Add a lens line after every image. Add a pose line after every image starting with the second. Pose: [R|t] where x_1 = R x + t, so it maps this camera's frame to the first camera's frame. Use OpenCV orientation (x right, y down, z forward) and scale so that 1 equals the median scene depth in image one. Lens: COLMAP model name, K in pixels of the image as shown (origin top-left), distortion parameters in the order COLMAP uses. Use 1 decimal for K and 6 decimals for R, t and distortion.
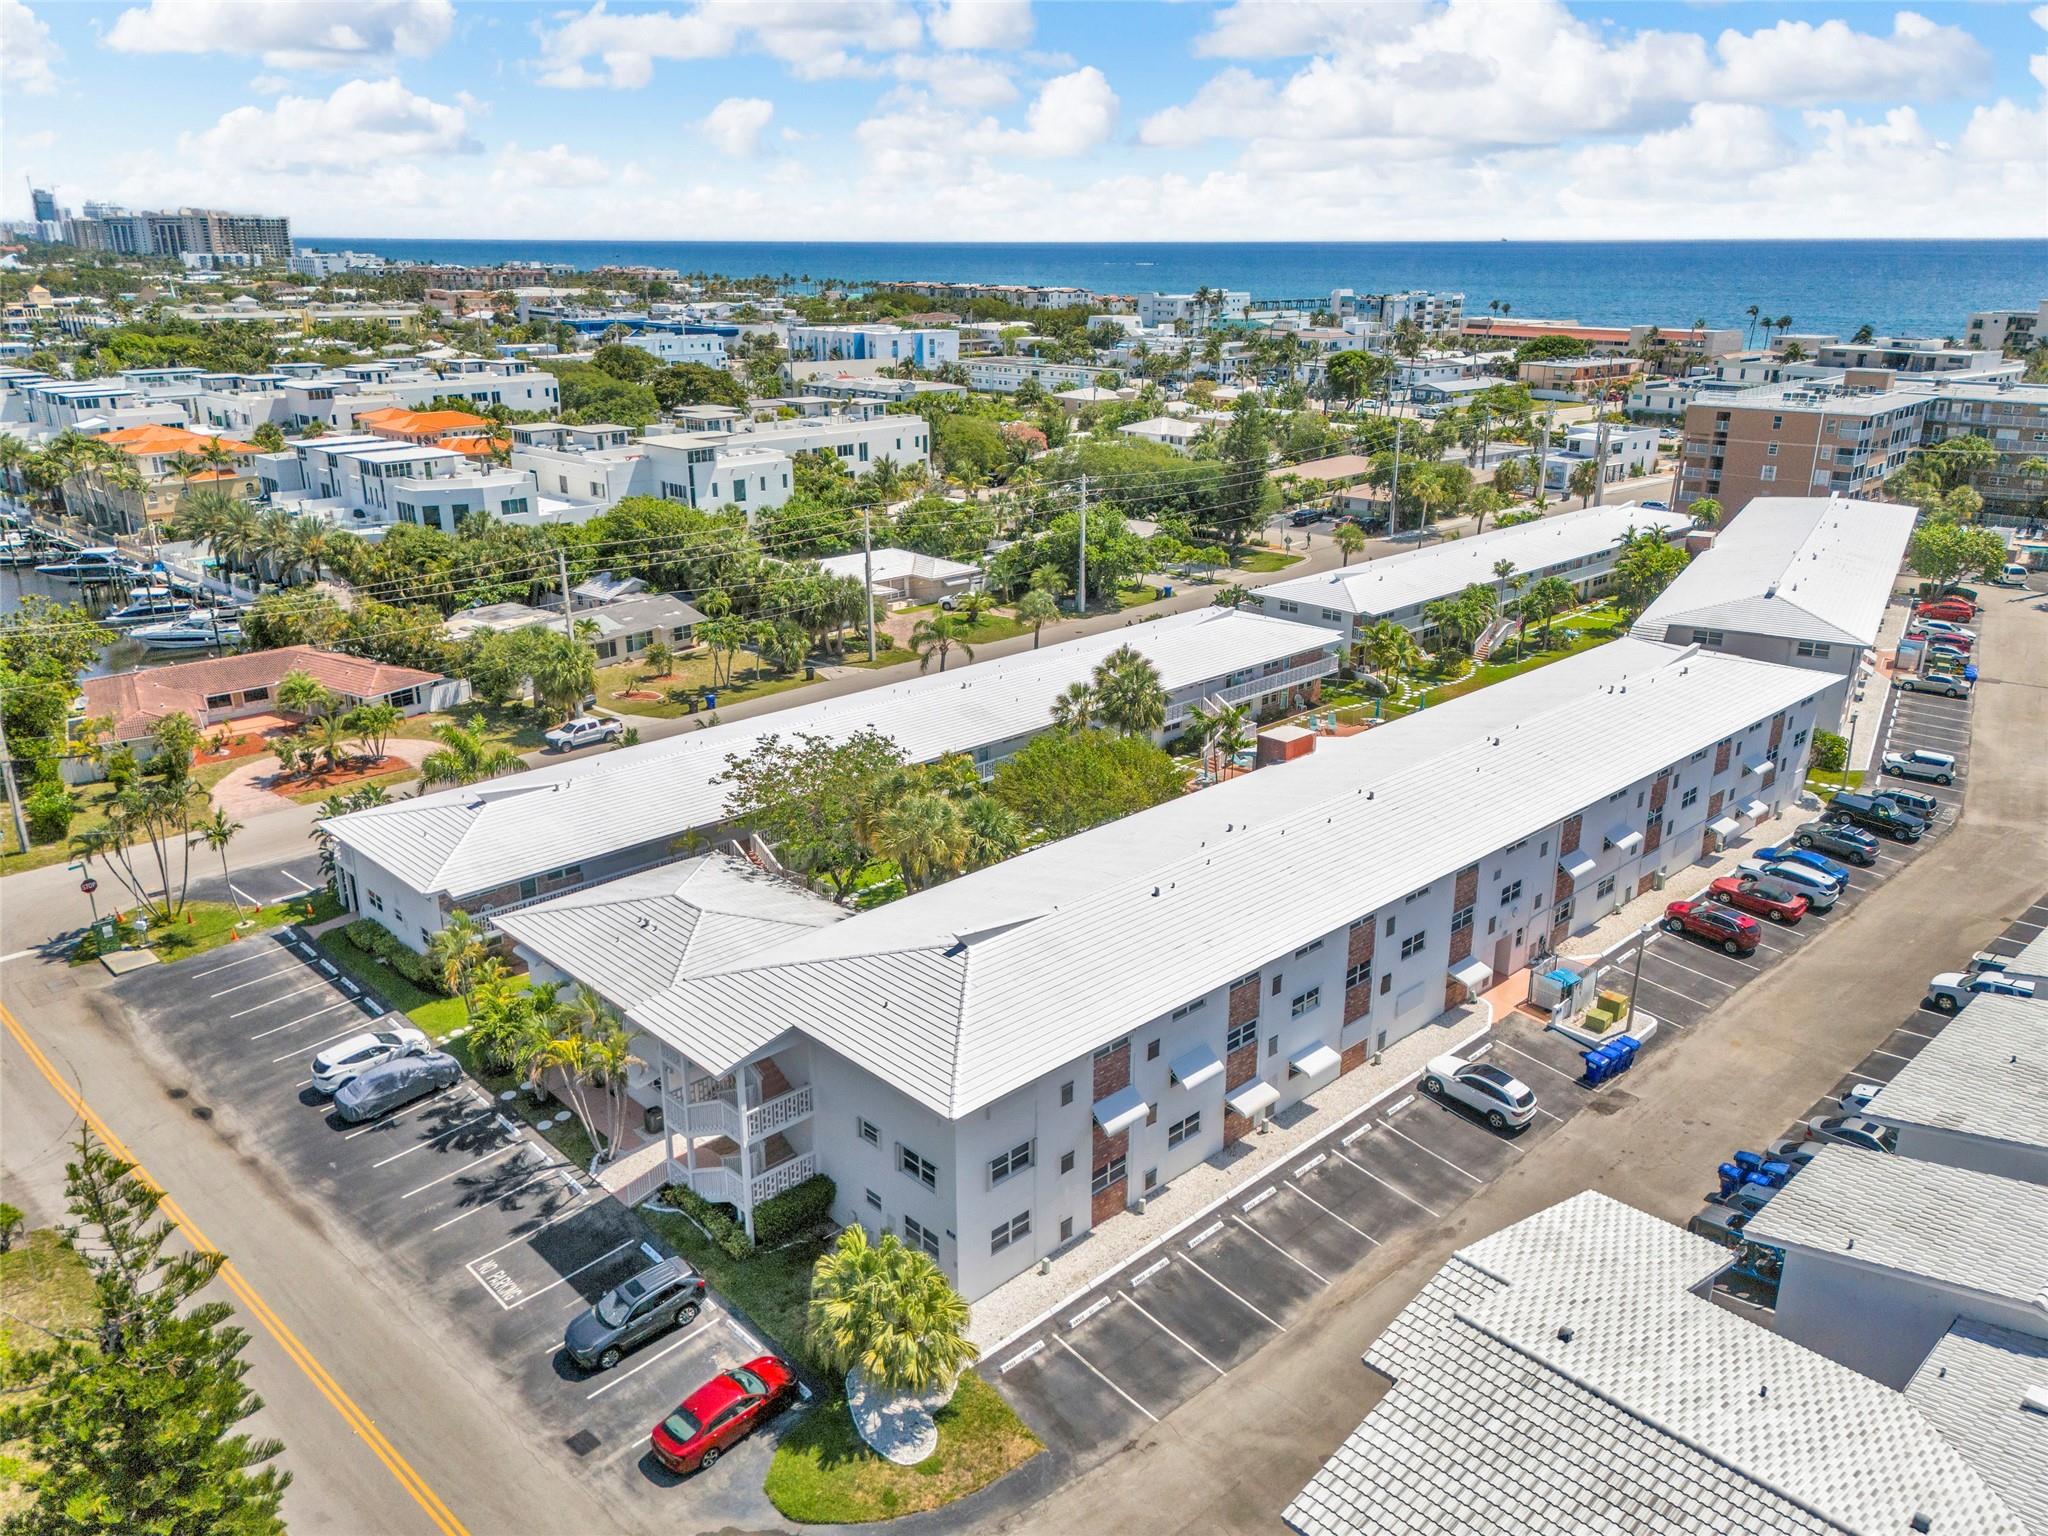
lens RADIAL K [[1533.5, 0, 1024.0], [0, 1533.5, 768.0], [0, 0, 1]] dist [0.078638, 0.067396]
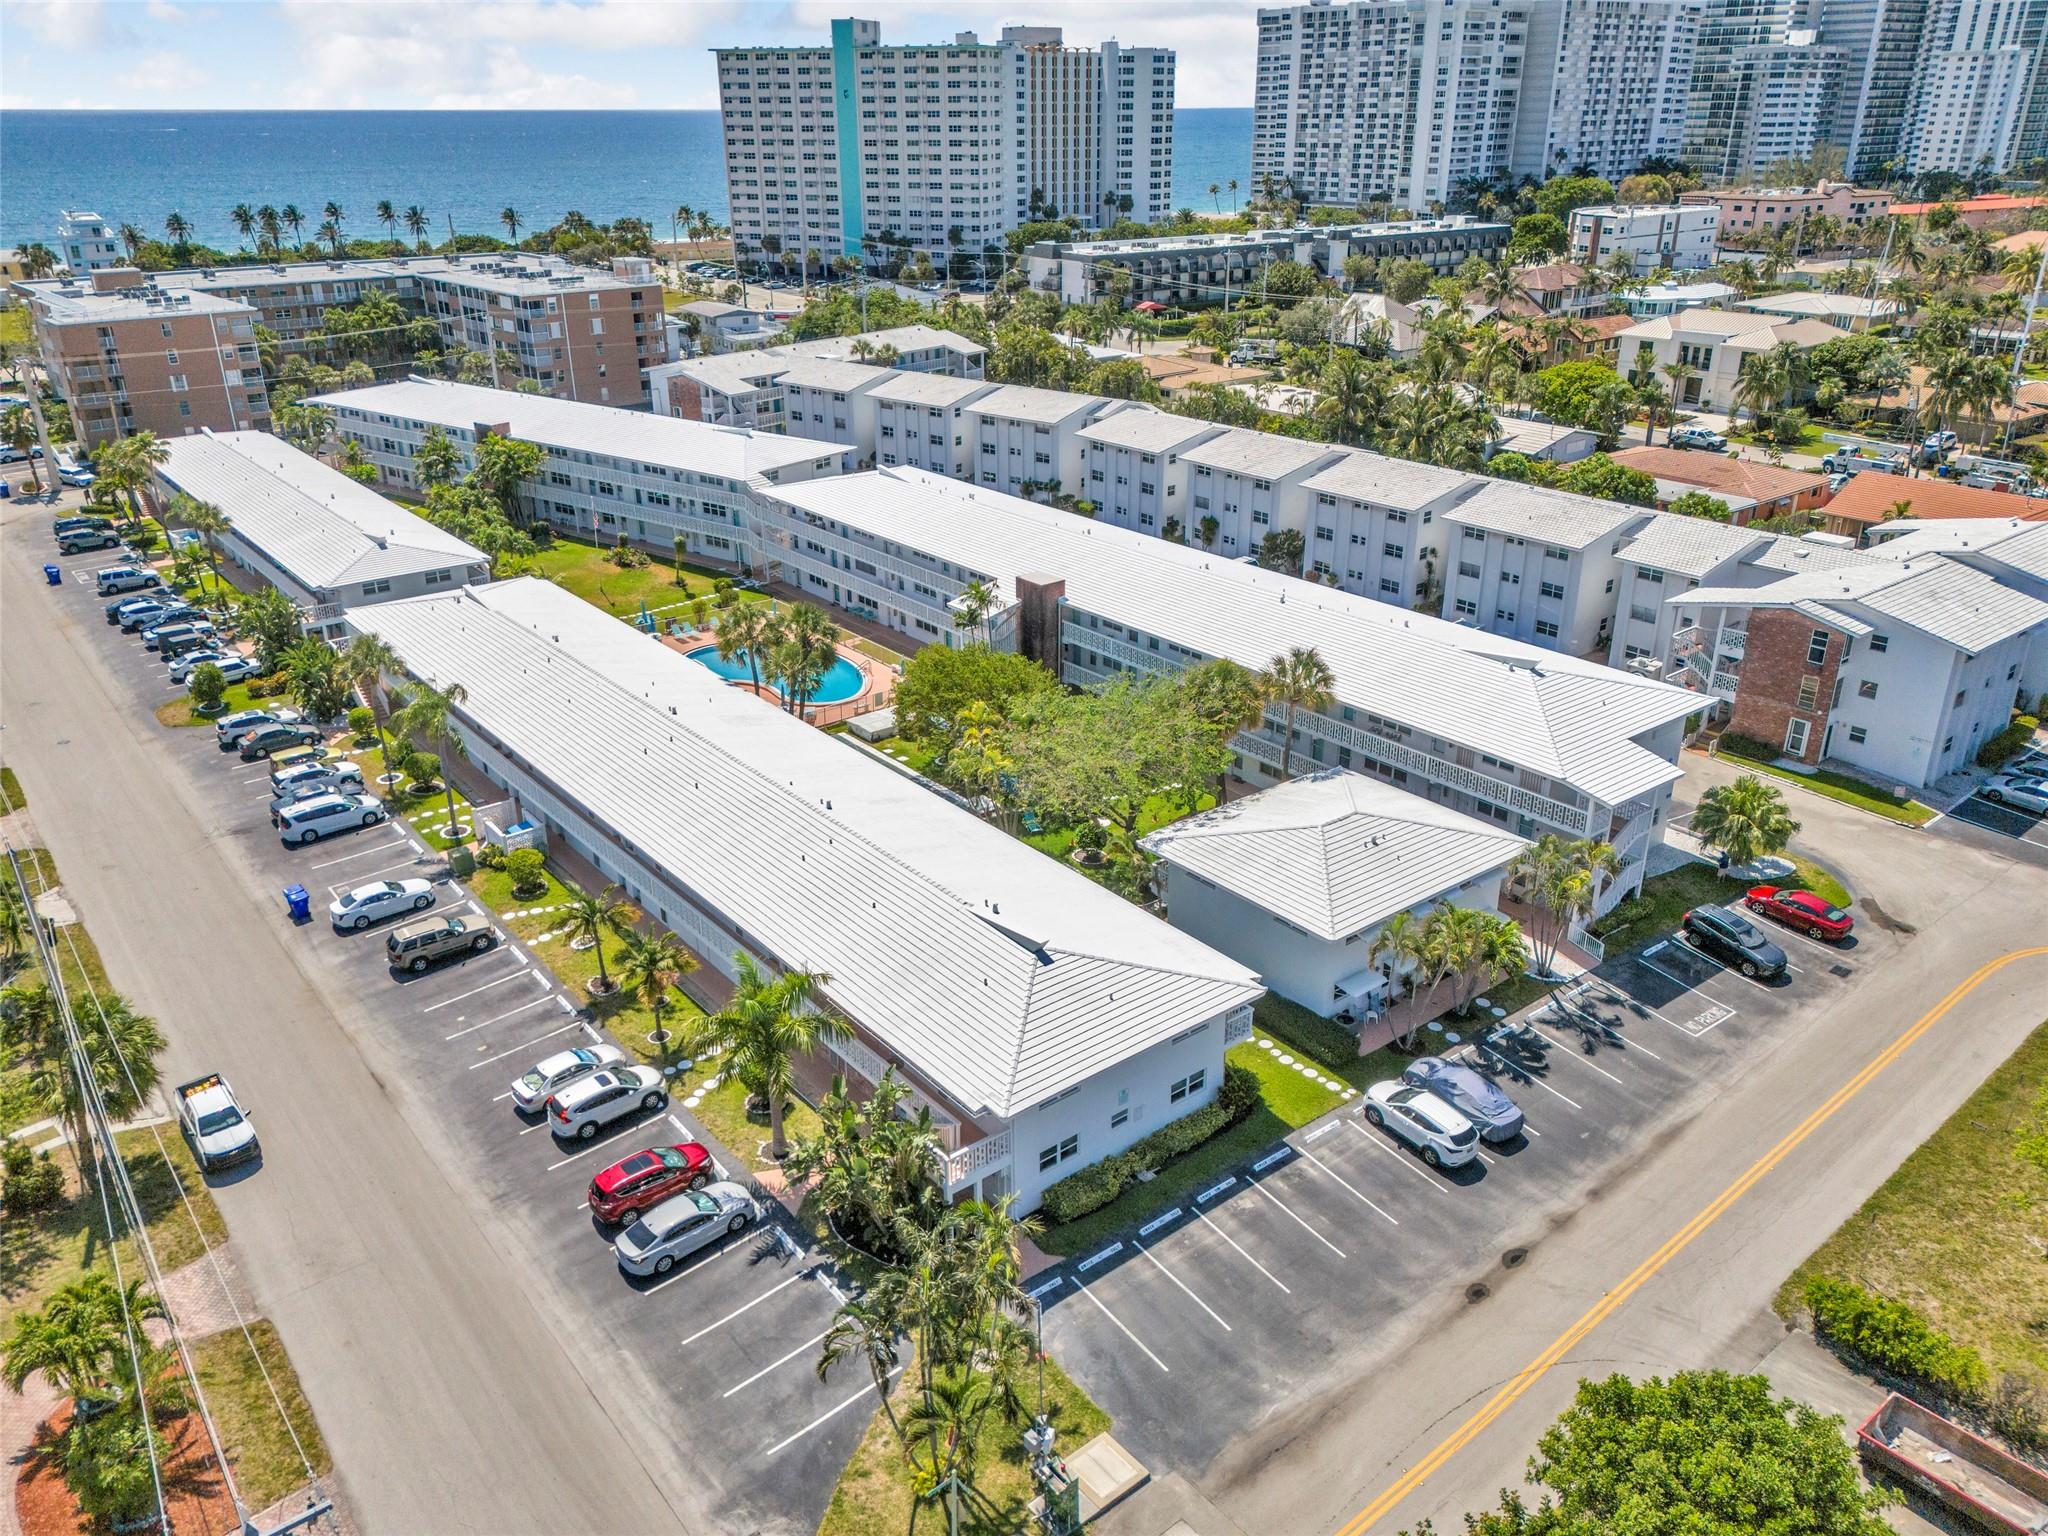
lens RADIAL K [[1532.0, 0, 1024.0], [0, 1532.0, 768.0], [0, 0, 1]] dist [0.071035, -0.068569]
pose [[0.089634, -0.414309, 0.905712, -0.949097], [0.341876, 0.866919, 0.362730, -0.310186], [-0.935460, 0.277128, 0.219348, 0.807433]]
